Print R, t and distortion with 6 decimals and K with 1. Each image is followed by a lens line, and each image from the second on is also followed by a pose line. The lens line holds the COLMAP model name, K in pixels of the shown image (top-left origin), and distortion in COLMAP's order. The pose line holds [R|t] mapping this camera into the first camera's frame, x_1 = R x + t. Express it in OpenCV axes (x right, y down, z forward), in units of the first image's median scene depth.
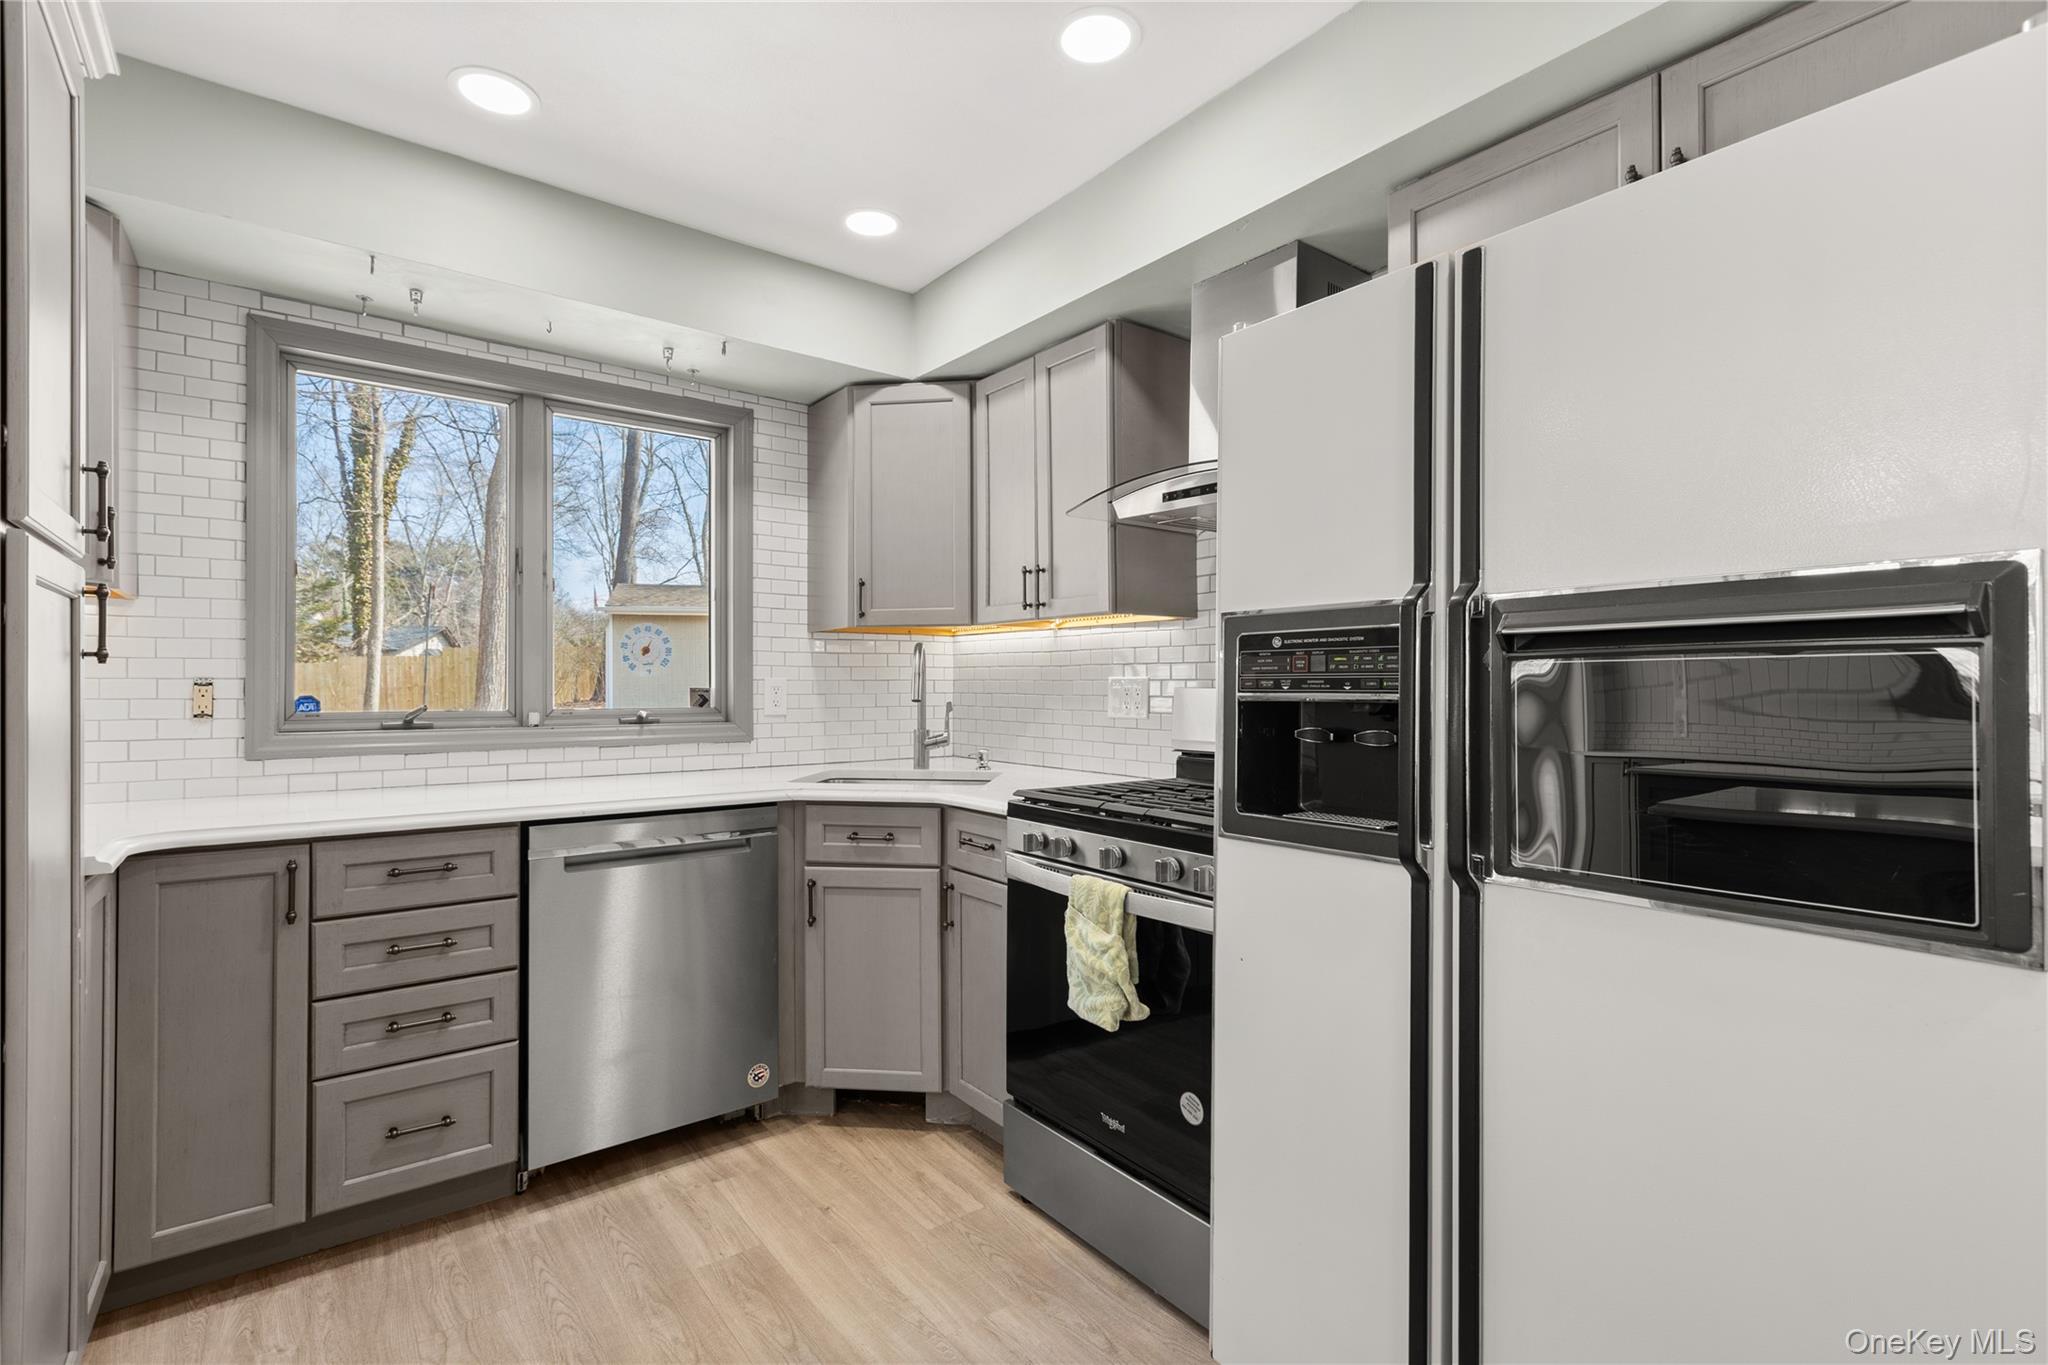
lens RADIAL K [[942.9, 0, 1024.0], [0, 942.9, 682.5], [0, 0, 1]] dist [0.002575, -0.000523]
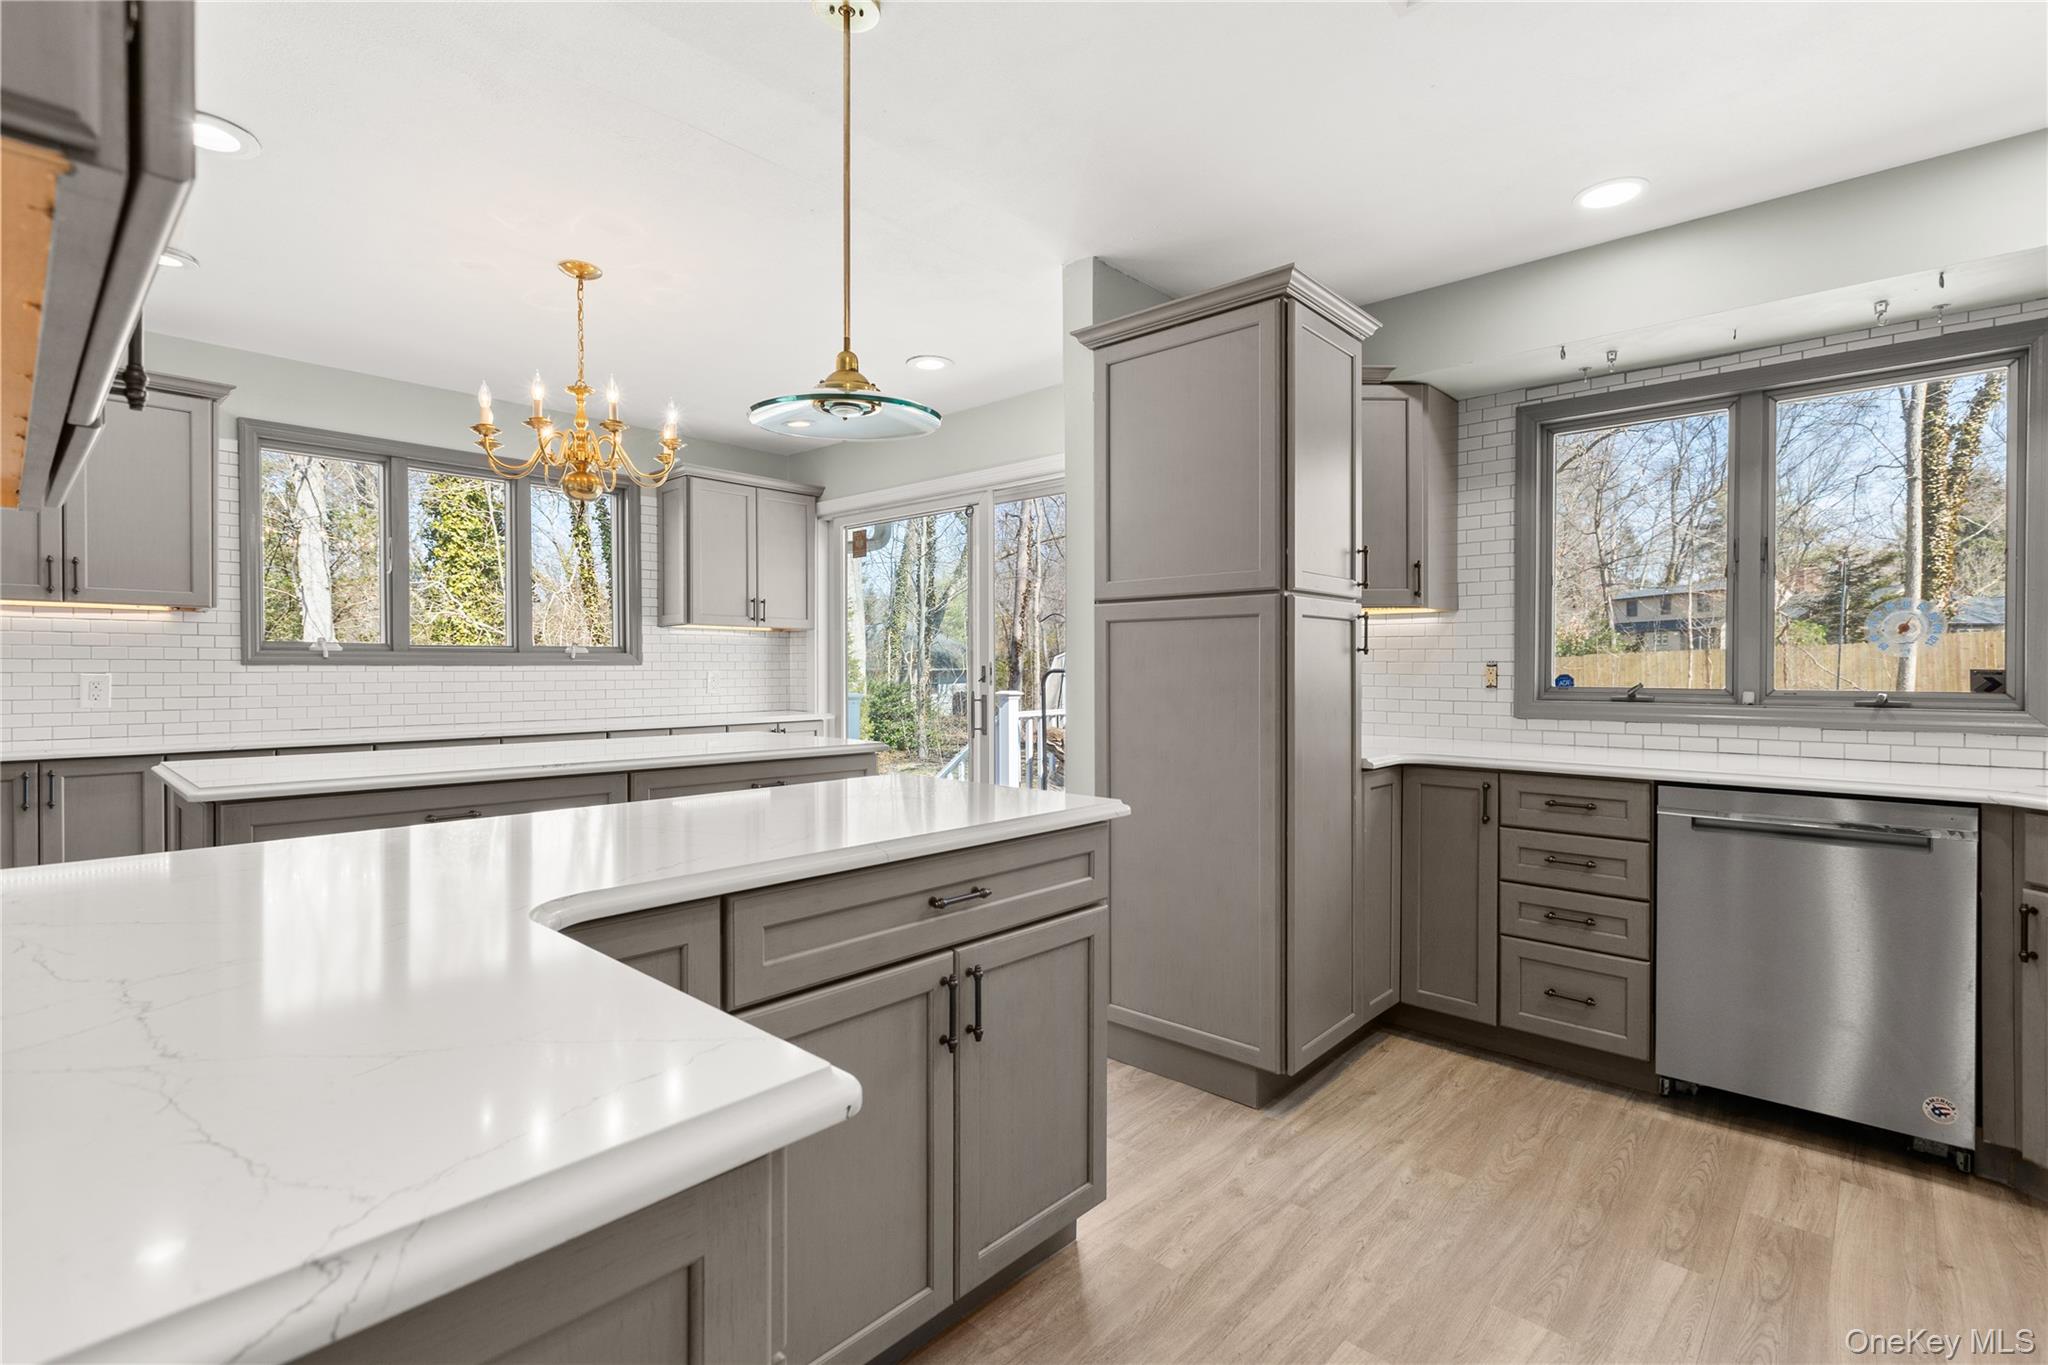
lens RADIAL K [[942.9, 0, 1024.0], [0, 942.9, 682.5], [0, 0, 1]] dist [0.002575, -0.000523]
pose [[0.172737, 0.015900, -0.984840, 0.479990], [0.003498, 0.999853, 0.016756, 0.000849], [0.984962, -0.006340, 0.172656, 0.011231]]
